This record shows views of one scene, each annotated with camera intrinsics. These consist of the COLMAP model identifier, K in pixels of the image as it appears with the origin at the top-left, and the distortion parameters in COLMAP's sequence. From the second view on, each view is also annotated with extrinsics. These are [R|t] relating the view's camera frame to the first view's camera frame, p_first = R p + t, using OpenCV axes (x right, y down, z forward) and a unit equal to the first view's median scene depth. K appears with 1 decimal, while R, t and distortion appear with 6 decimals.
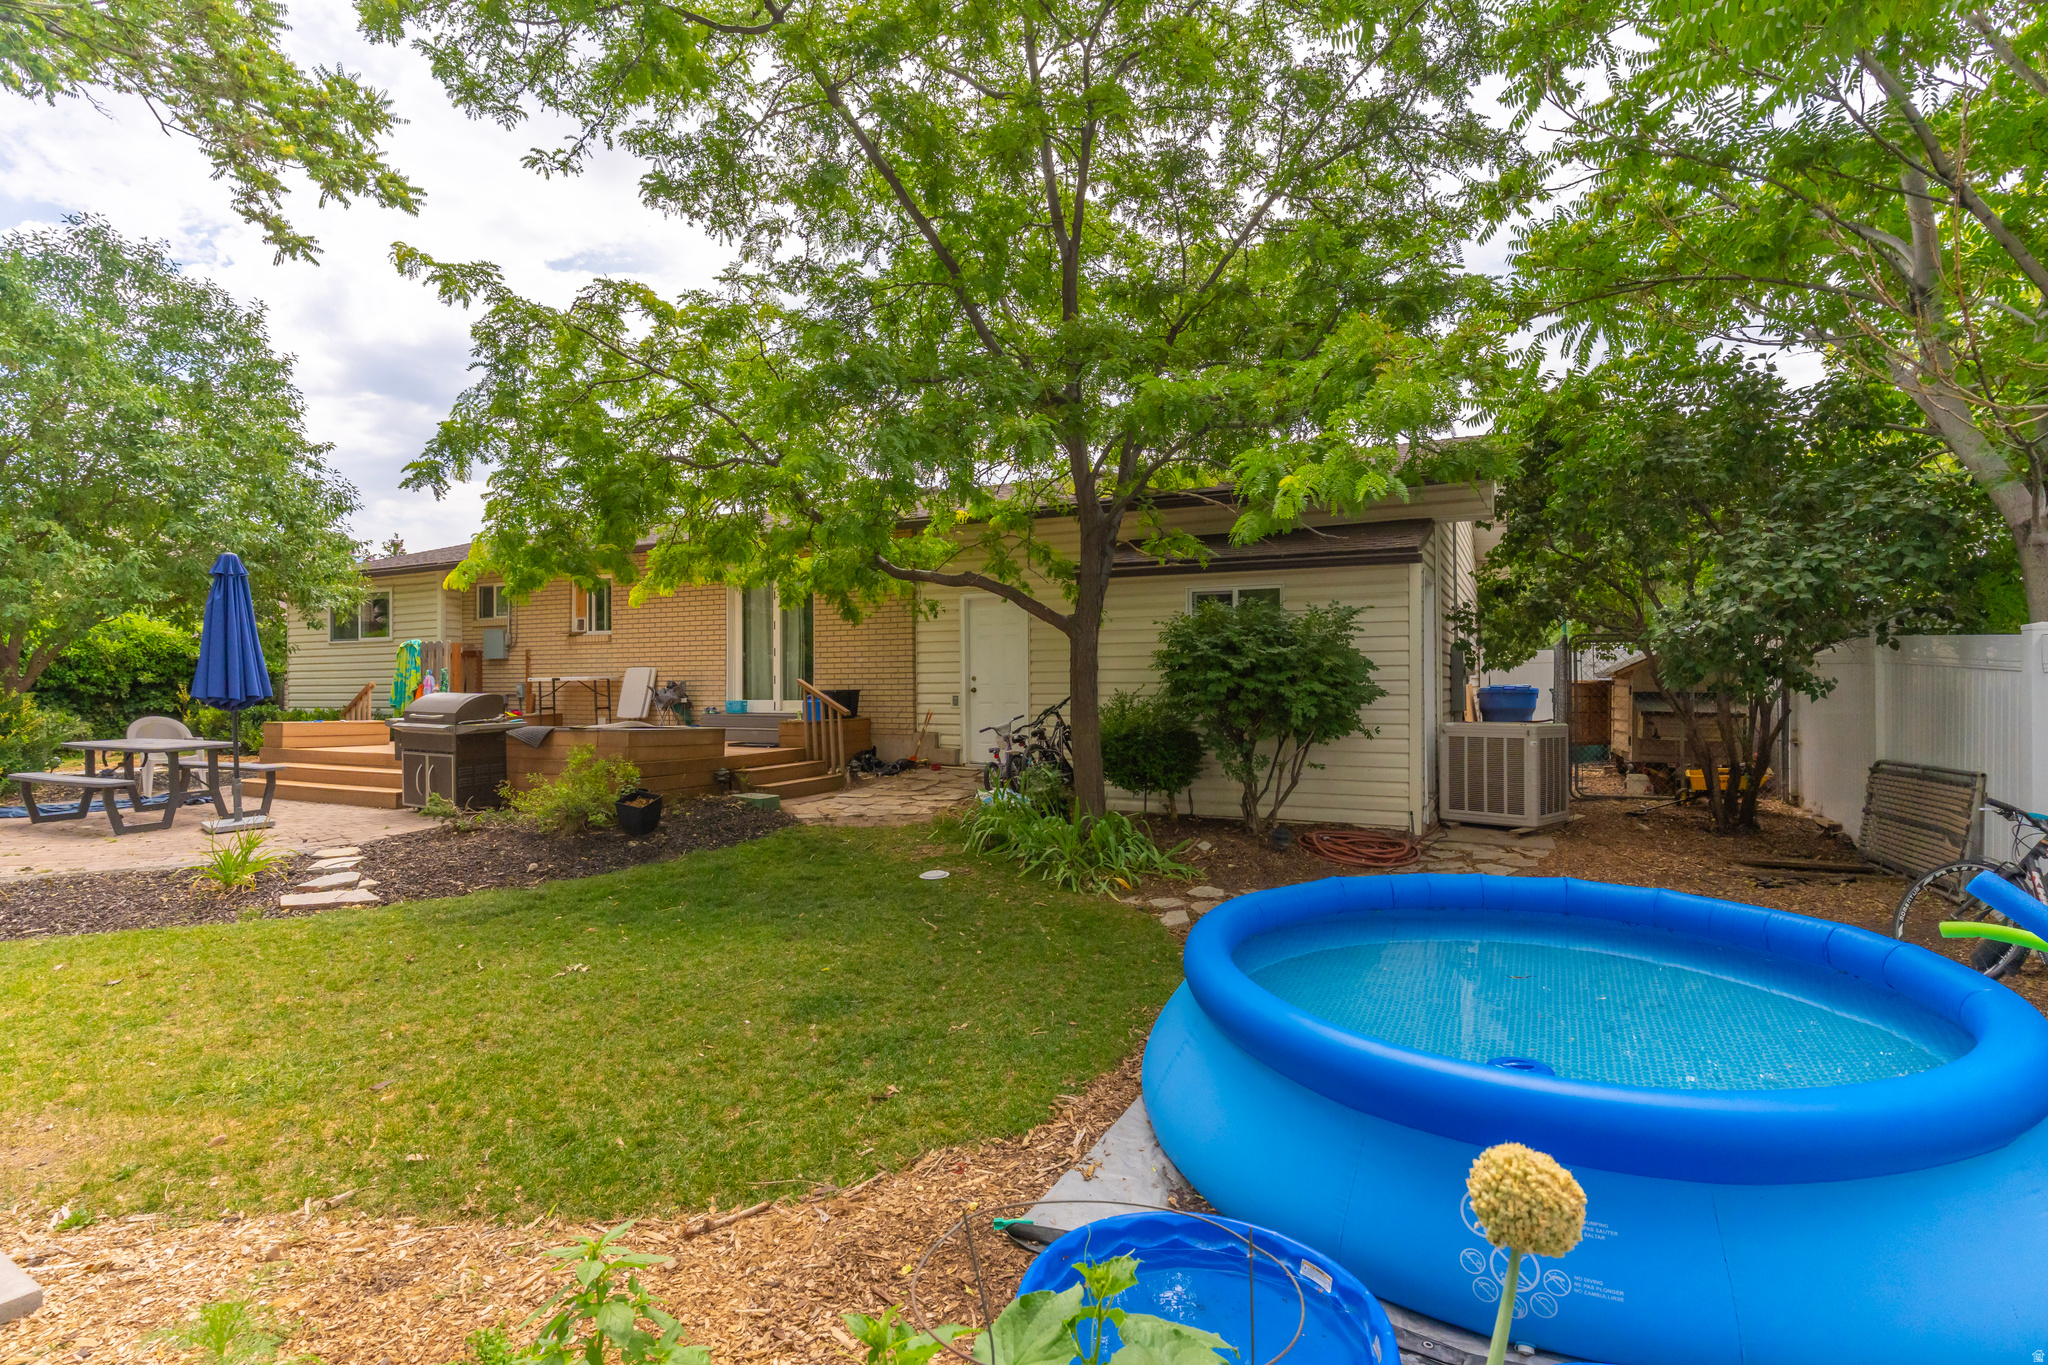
lens RADIAL K [[1009.5, 0, 1028.1], [0, 1009.5, 678.8], [0, 0, 1]] dist [-0.002706, -0.000238]
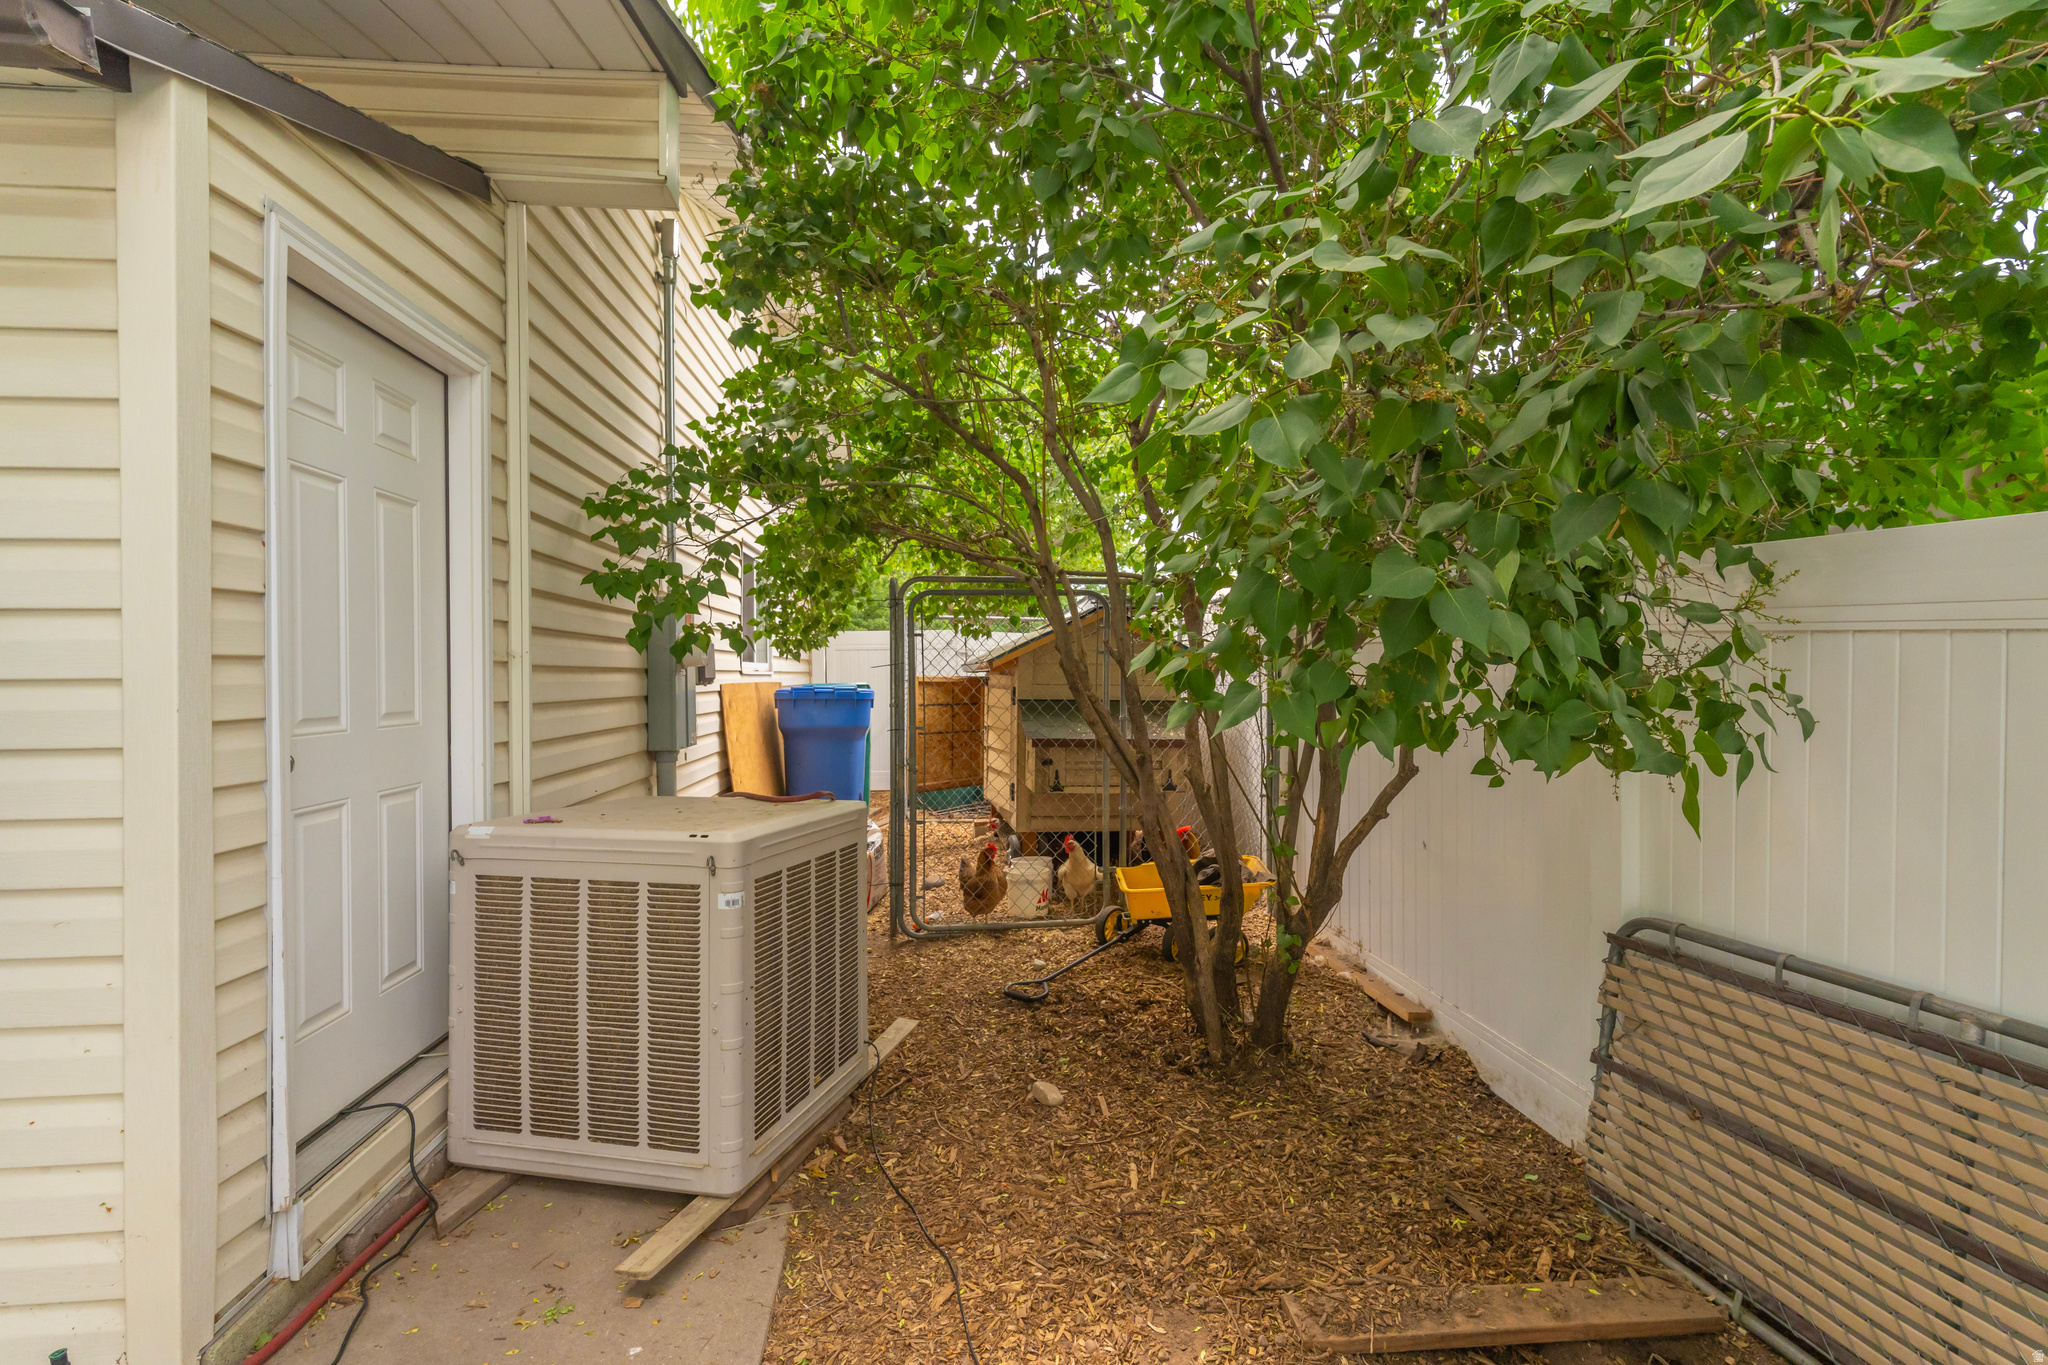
lens RADIAL K [[1009.5, 0, 1026.1], [0, 1009.5, 681.6], [0, 0, 1]] dist [-0.002706, -0.000238]
pose [[0.852125, -0.004279, 0.523321, 0.340048], [-0.001461, 0.999943, 0.010554, -0.001677], [-0.523337, -0.009758, 0.852070, 0.570241]]
